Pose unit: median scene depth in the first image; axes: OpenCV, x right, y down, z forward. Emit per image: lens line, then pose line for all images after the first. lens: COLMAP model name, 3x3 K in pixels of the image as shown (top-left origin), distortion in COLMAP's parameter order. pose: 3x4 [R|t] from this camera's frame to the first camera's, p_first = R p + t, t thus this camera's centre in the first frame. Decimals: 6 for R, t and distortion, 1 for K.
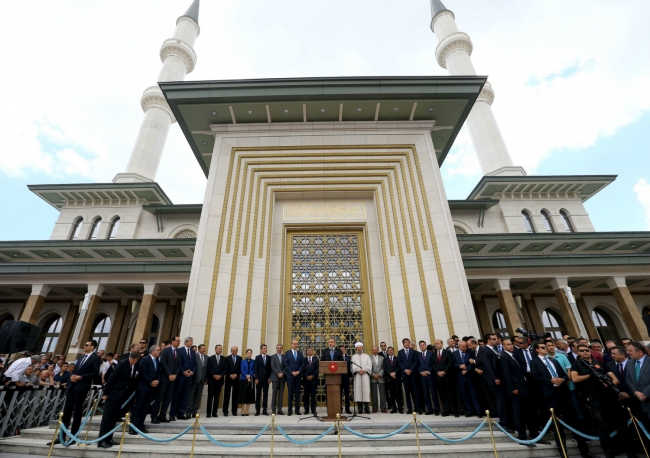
lens RADIAL K [[310.7, 0, 311.8], [0, 310.7, 229.5], [0, 0, 1]] dist [-0.069199, 0.033674]
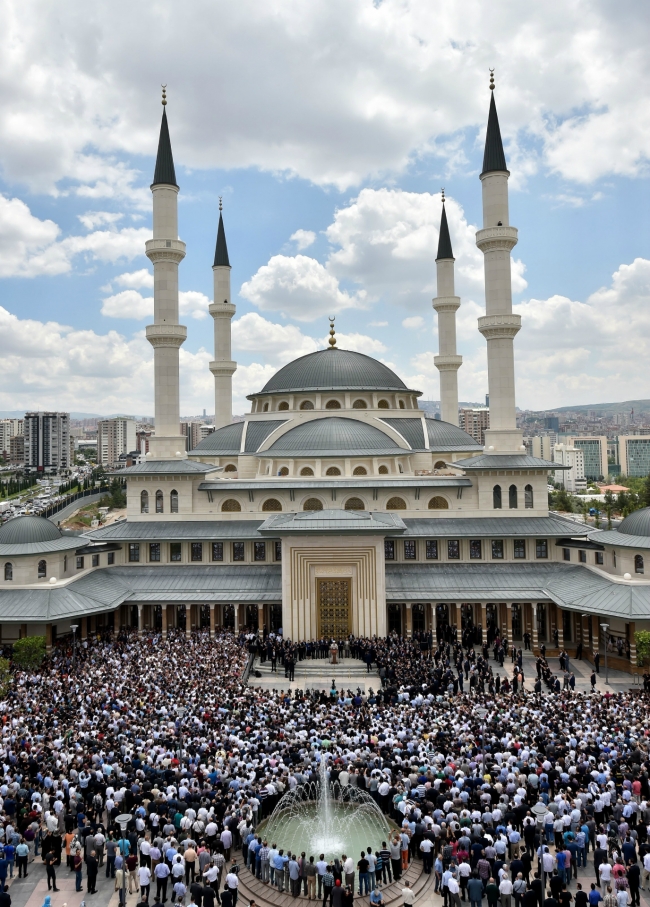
lens RADIAL K [[678.8, 0, 305.1], [0, 678.8, 394.3], [0, 0, 1]] dist [0.001756, 0.004820]
pose [[0.999276, -0.012037, -0.036079, 0.029991], [0.025703, 0.912927, 0.407313, -3.471851], [0.028035, -0.407946, 0.912576, -3.163277]]
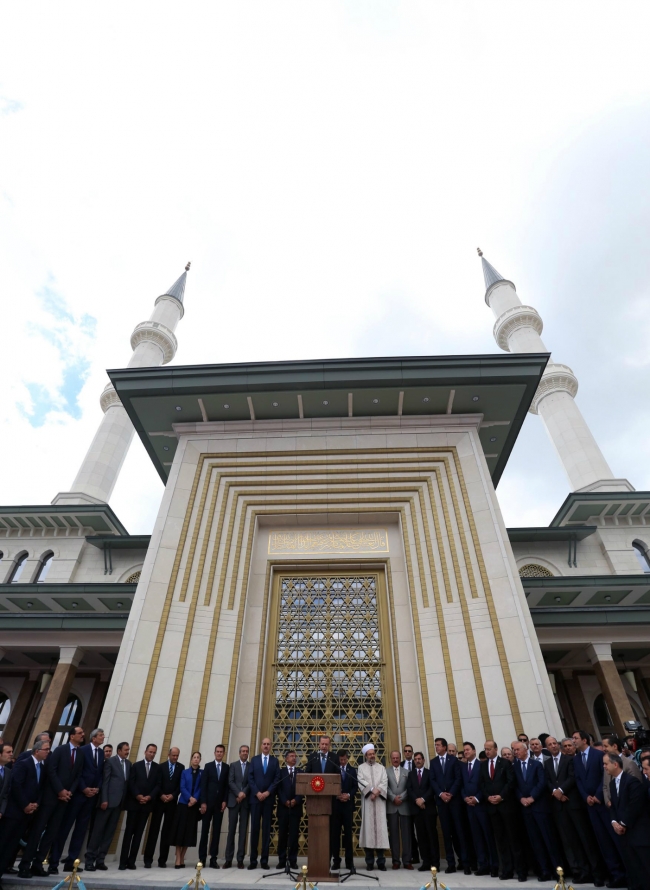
lens RADIAL K [[439.9, 0, 319.5], [0, 439.9, 493.9], [0, 0, 1]] dist [-0.061211, 0.025387]
pose [[0.999224, -0.006186, -0.038901, 0.065396], [-0.000997, 0.983302, -0.181979, 0.015628], [0.039377, 0.181877, 0.982533, 0.017862]]
